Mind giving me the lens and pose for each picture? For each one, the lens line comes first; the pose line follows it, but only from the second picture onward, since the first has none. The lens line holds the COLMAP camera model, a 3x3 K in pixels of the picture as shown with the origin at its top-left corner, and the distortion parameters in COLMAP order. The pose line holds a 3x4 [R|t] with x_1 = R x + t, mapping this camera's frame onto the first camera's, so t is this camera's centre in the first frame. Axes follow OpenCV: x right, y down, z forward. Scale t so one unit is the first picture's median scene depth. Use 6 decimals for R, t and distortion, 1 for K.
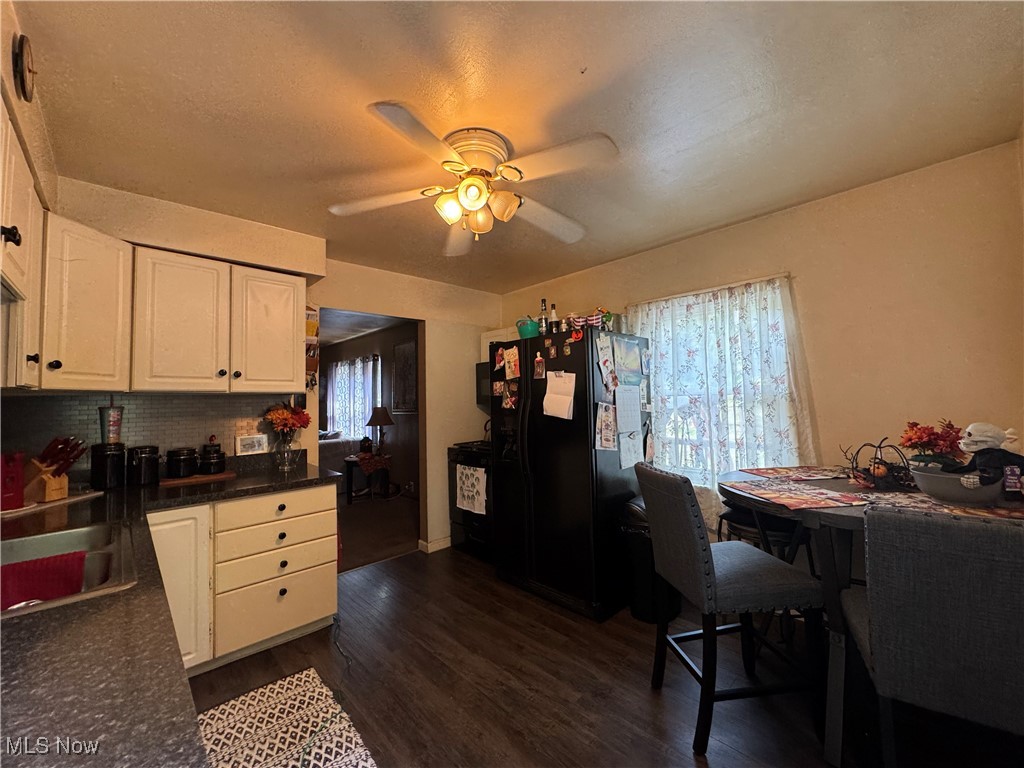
lens RADIAL K [[408.2, 0, 509.8], [0, 408.2, 383.6], [0, 0, 1]] dist [-0.002936, -0.001081]
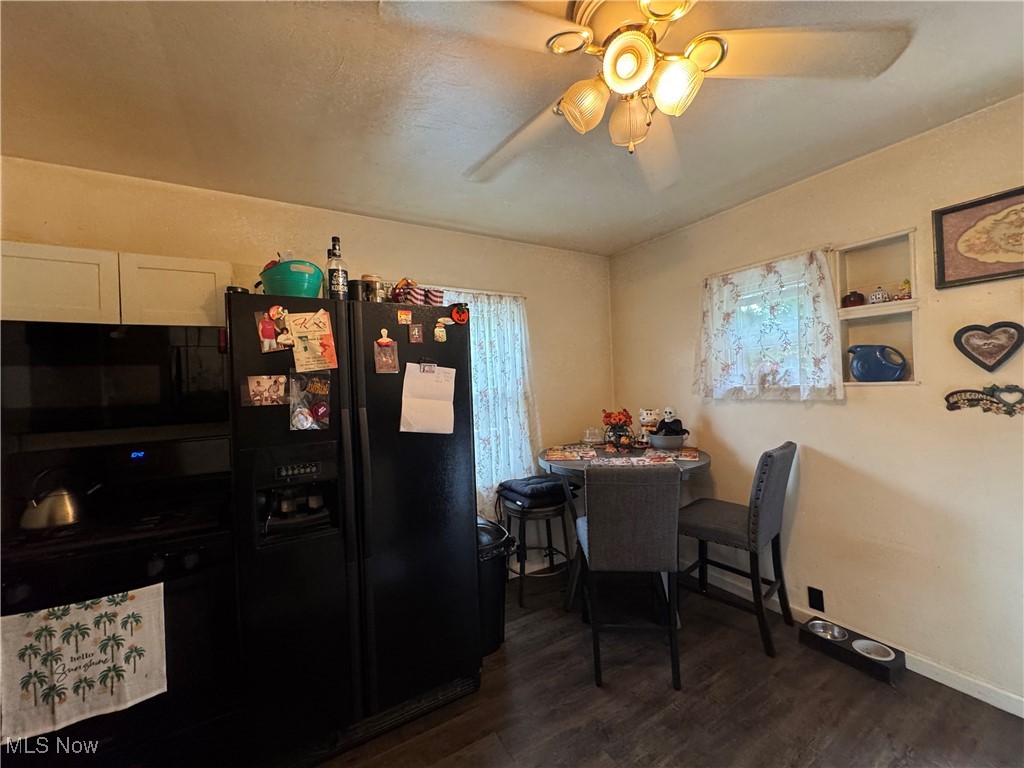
lens RADIAL K [[408.2, 0, 508.8], [0, 408.2, 385.2], [0, 0, 1]] dist [-0.002936, -0.001081]
pose [[0.224588, 0.007128, 0.974428, -0.442739], [-0.007815, 0.999954, -0.005513, 0.006701], [-0.974423, -0.006377, 0.224633, 0.642163]]
